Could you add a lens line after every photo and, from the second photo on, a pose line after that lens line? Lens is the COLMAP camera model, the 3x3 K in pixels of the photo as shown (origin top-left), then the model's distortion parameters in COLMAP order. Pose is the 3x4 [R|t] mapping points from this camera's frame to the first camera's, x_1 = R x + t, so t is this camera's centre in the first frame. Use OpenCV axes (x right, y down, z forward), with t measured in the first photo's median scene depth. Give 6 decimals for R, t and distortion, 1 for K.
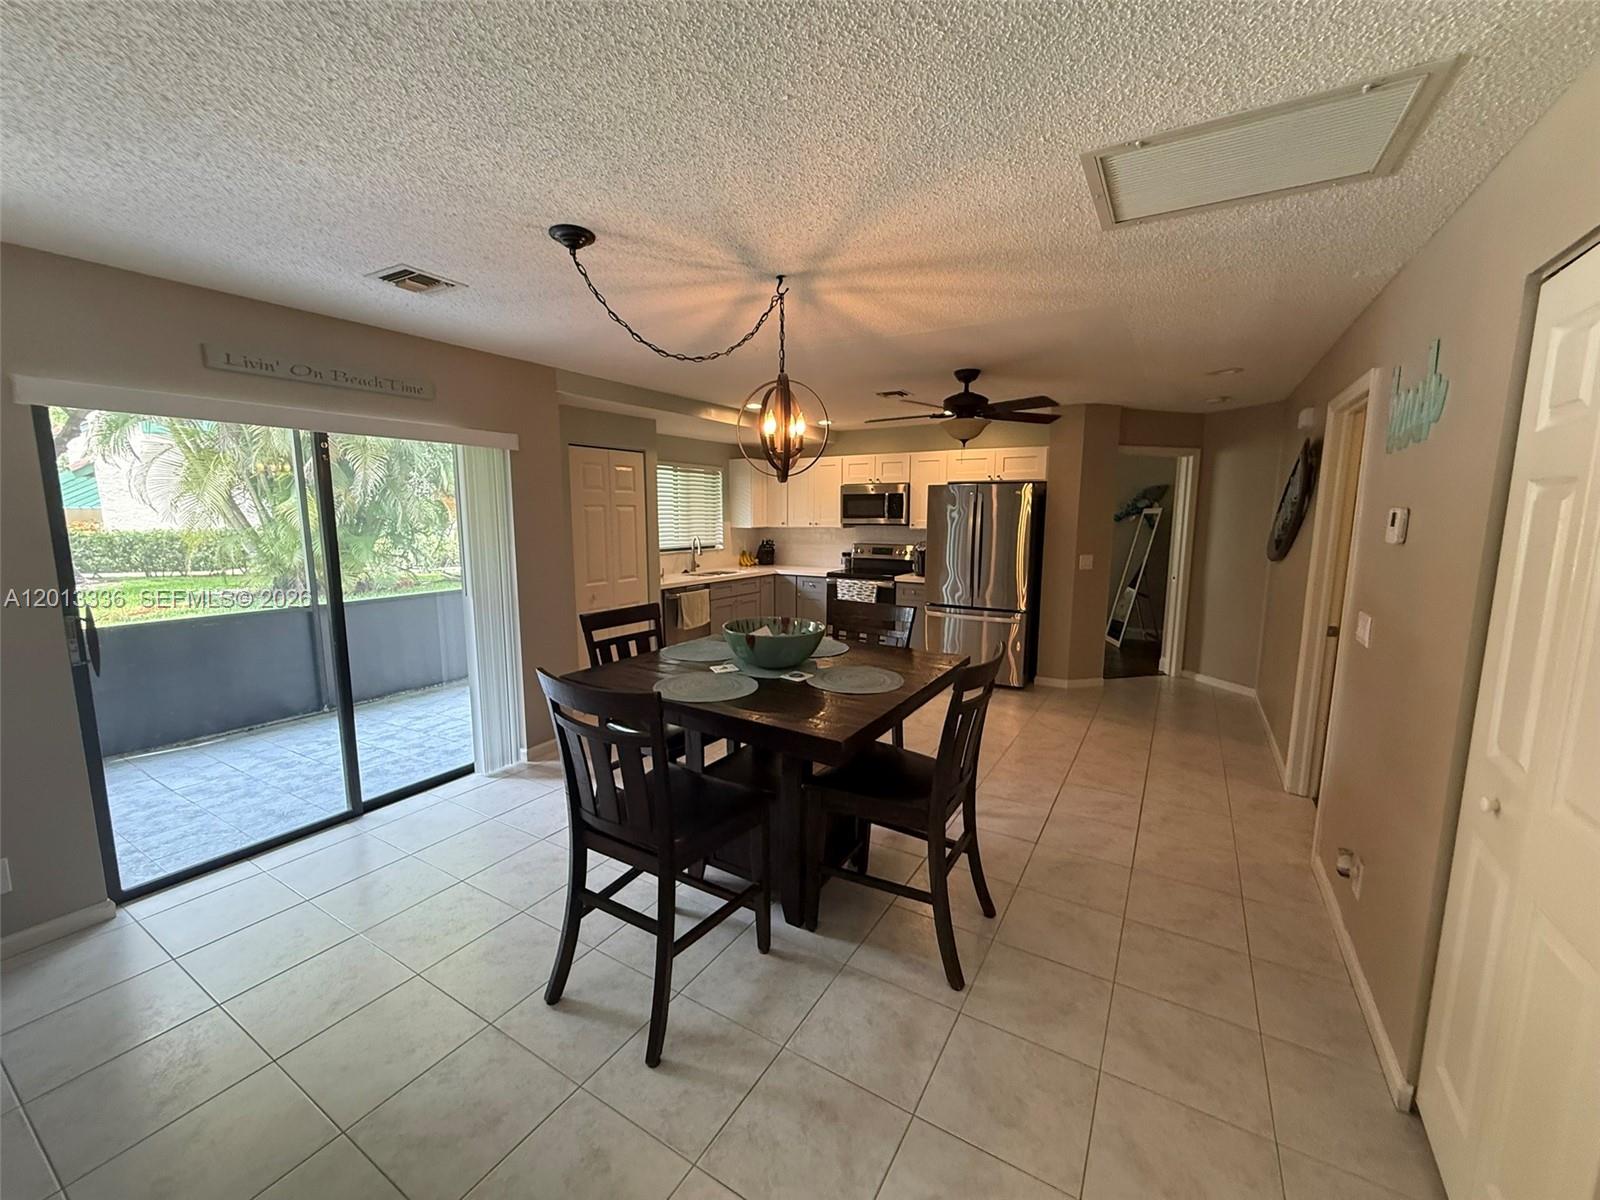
lens RADIAL K [[638.1, 0, 799.4], [0, 638.1, 596.1], [0, 0, 1]] dist [-0.000289, 0.000097]
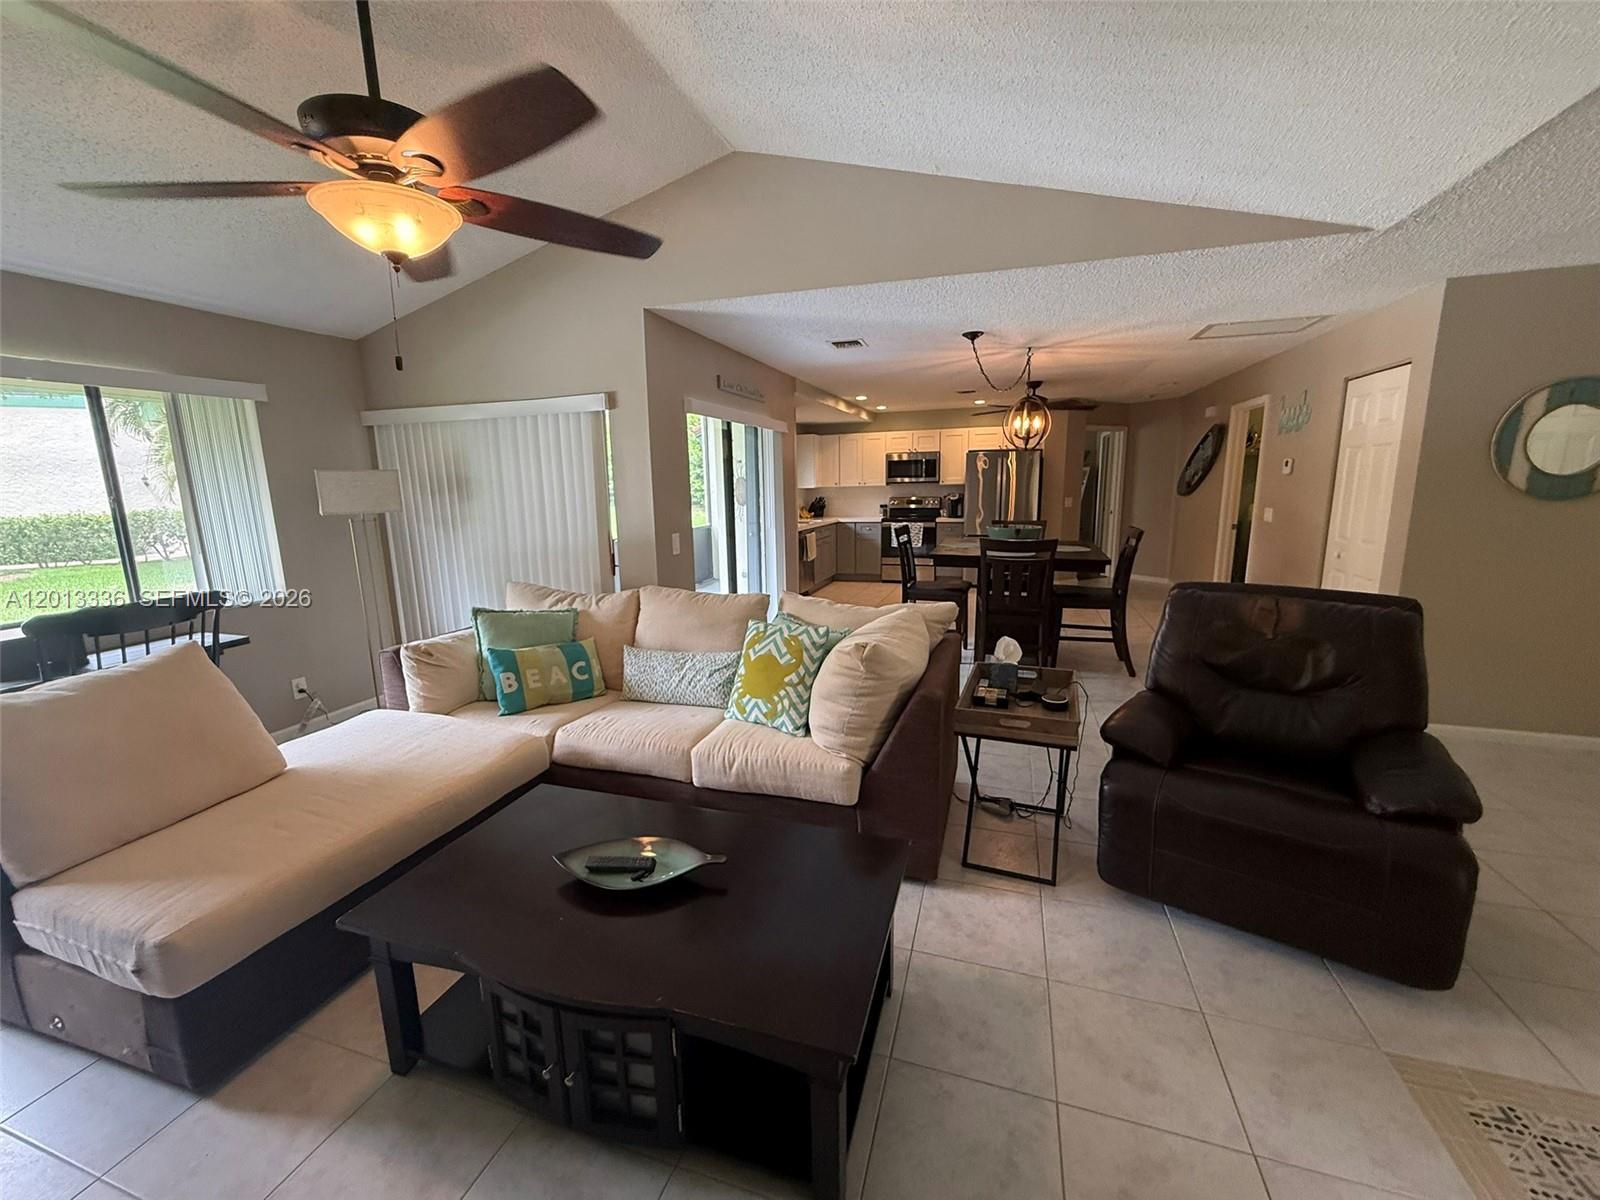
lens RADIAL K [[638.1, 0, 796.5], [0, 638.1, 595.7], [0, 0, 1]] dist [-0.000289, 0.000097]
pose [[0.975182, -0.061444, 0.212708, -0.489897], [0.051941, 0.997398, 0.049986, 0.055977], [-0.215226, -0.037697, 0.975836, -0.334292]]
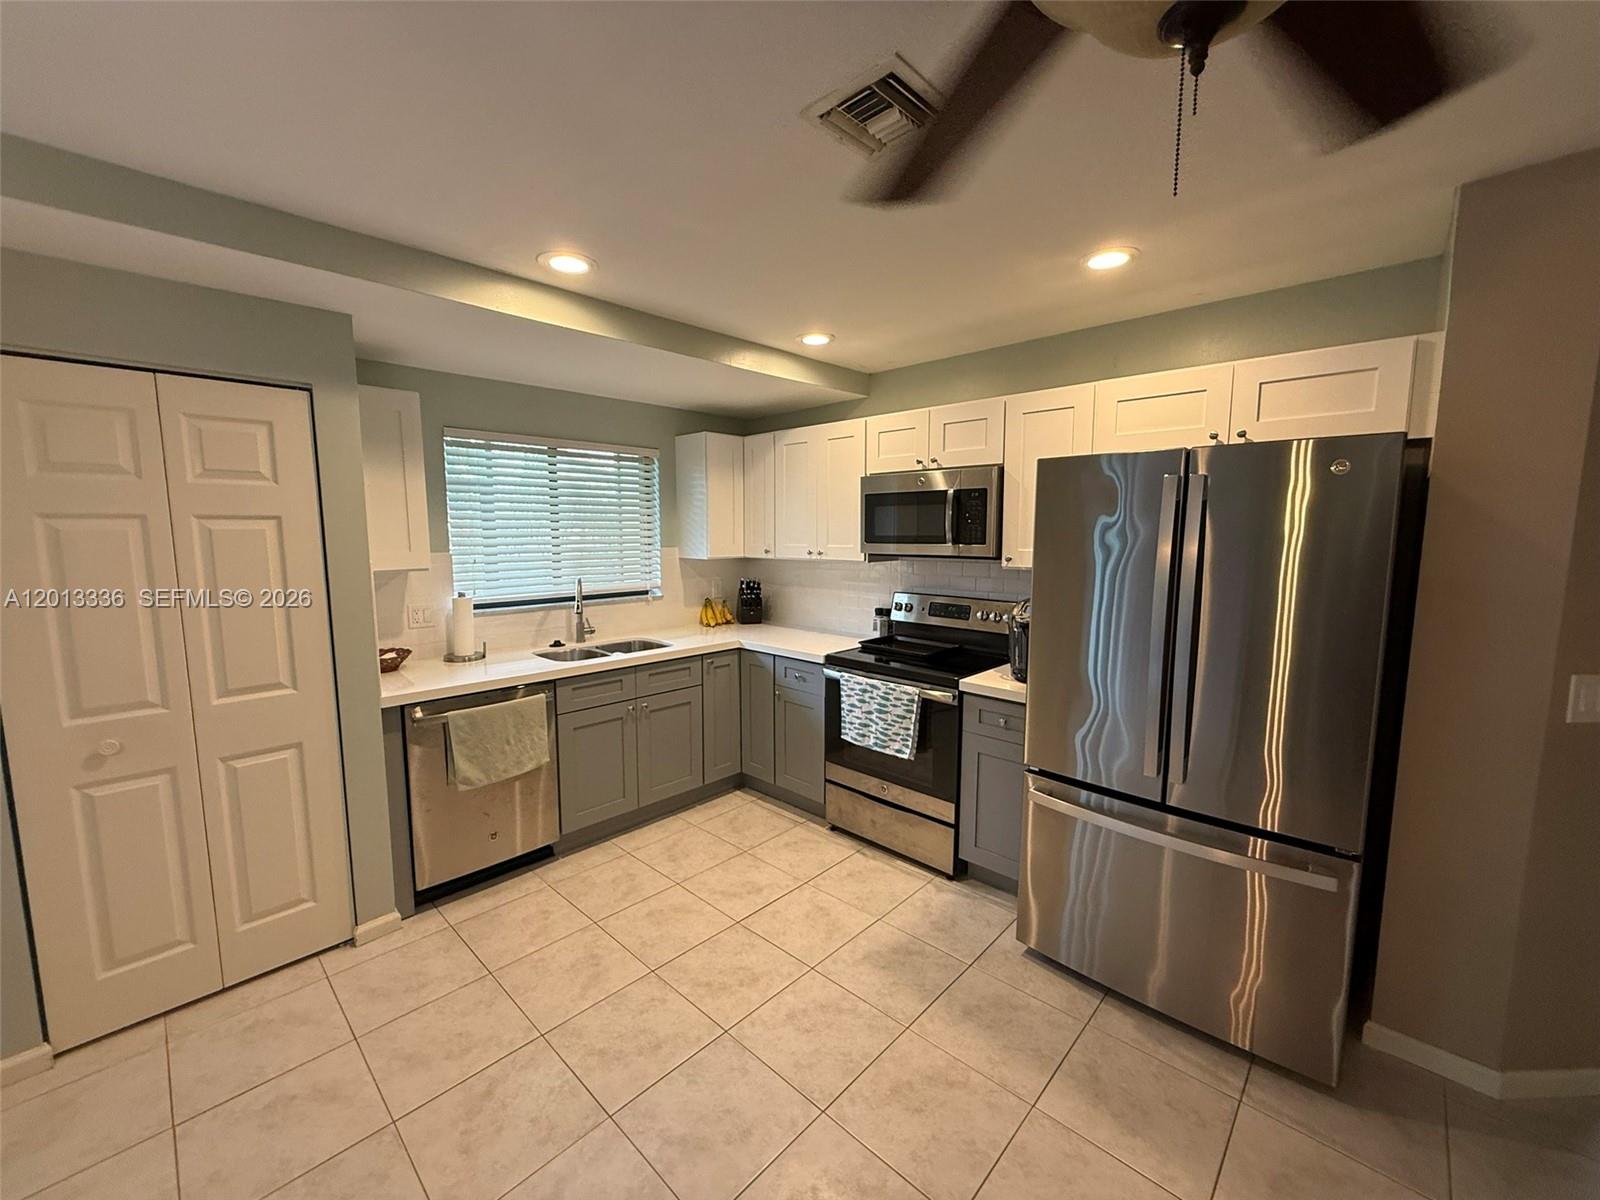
lens RADIAL K [[638.1, 0, 795.7], [0, 638.1, 596.8], [0, 0, 1]] dist [-0.000289, 0.000097]
pose [[0.976020, 0.020886, -0.216678, 0.142174], [-0.026326, 0.999406, -0.022248, -0.078582], [0.216085, 0.027419, 0.975990, 0.589532]]
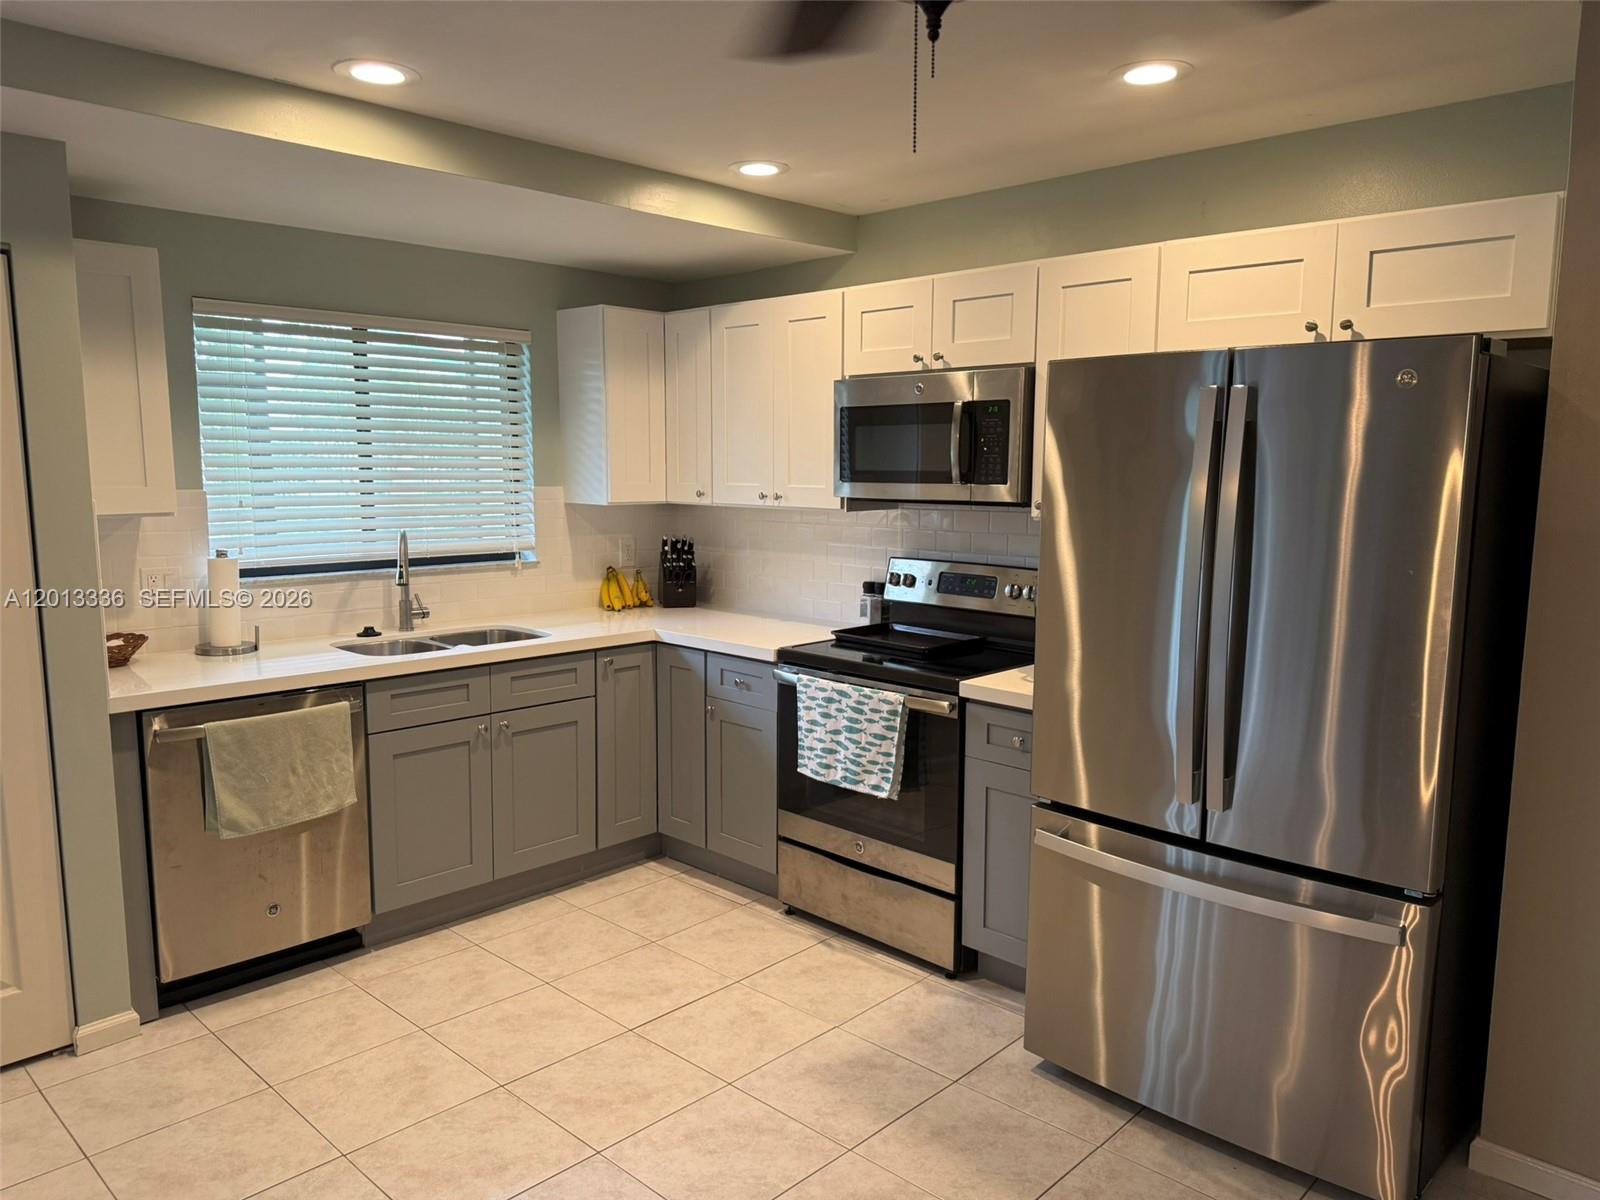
lens RADIAL K [[1125.5, 0, 805.9], [0, 1125.5, 601.9], [0, 0, 1]] dist [0.078500, -0.103994]
pose [[0.976370, 0.030832, -0.213895, 0.202045], [-0.031954, 0.999488, -0.001789, -0.067860], [0.213730, 0.008582, 0.976855, 0.506534]]
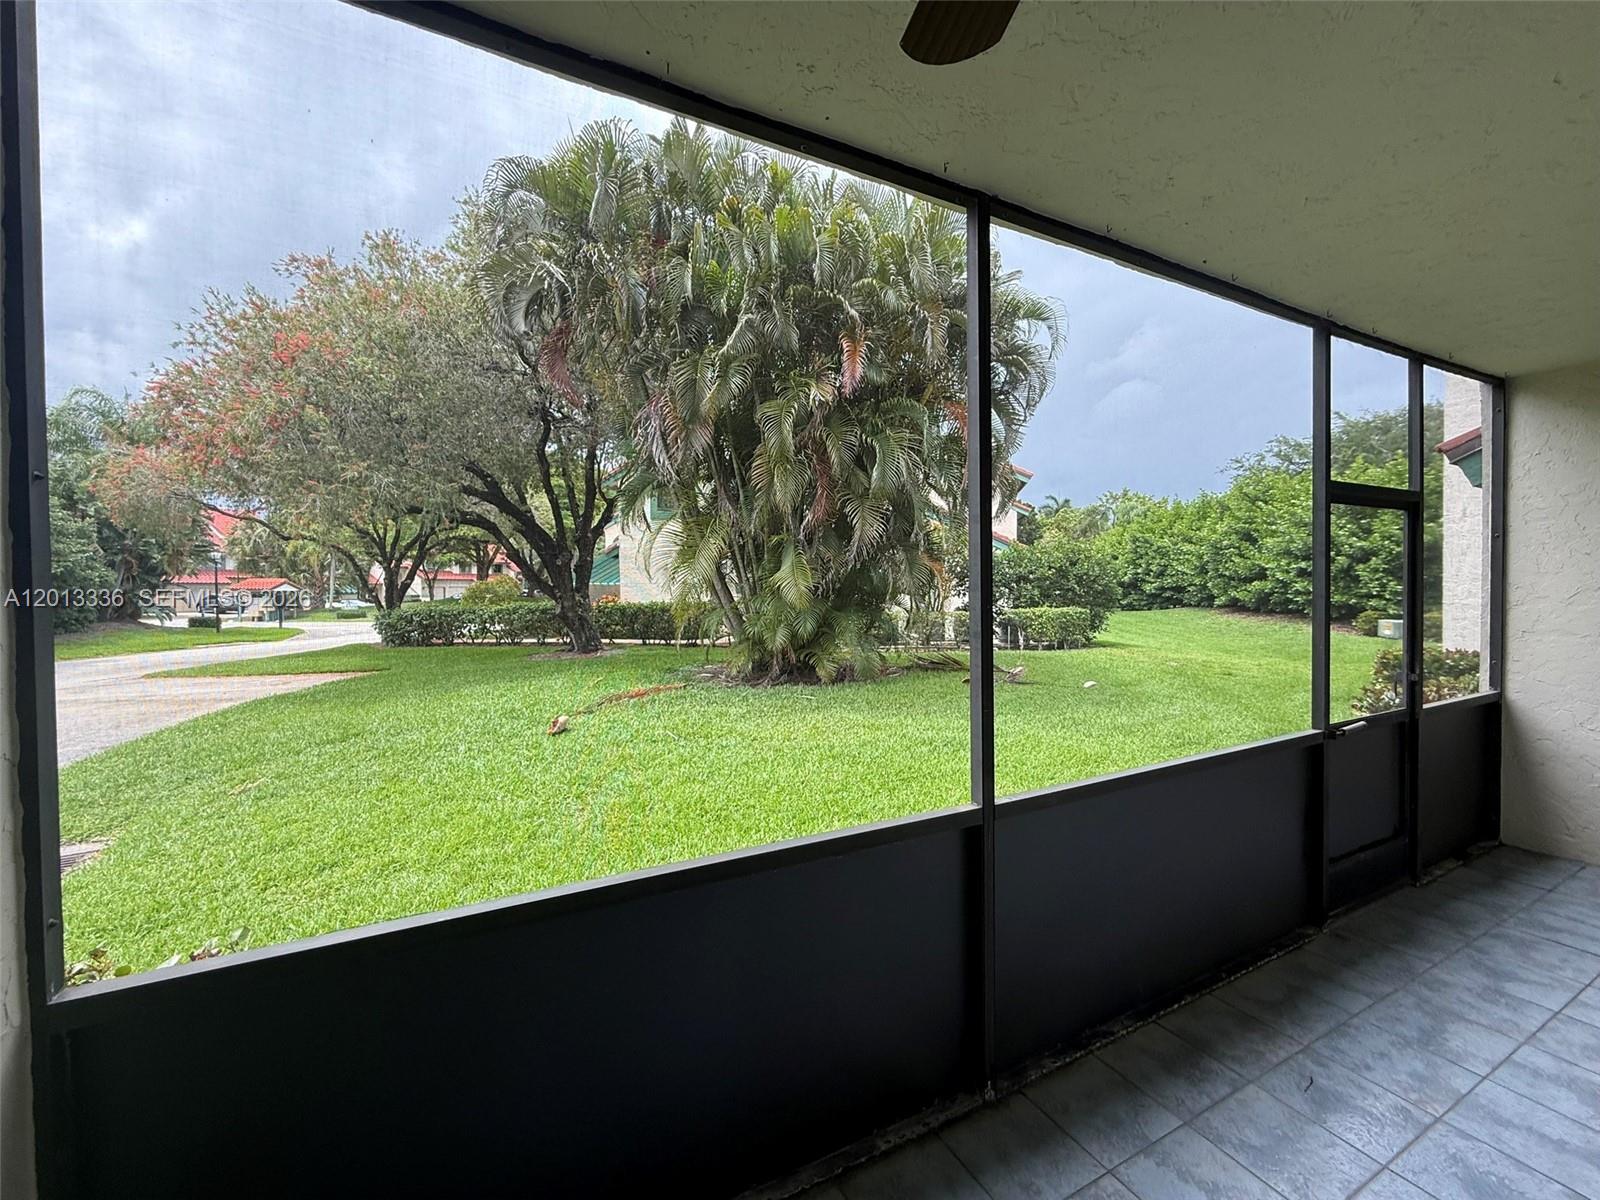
lens RADIAL K [[638.1, 0, 795.5], [0, 638.1, 600.6], [0, 0, 1]] dist [-0.000289, 0.000097]
pose [[0.847545, 0.004259, -0.530706, -0.595078], [-0.062476, 0.993816, -0.091800, -0.056984], [0.527033, 0.110961, 0.842570, 0.557229]]
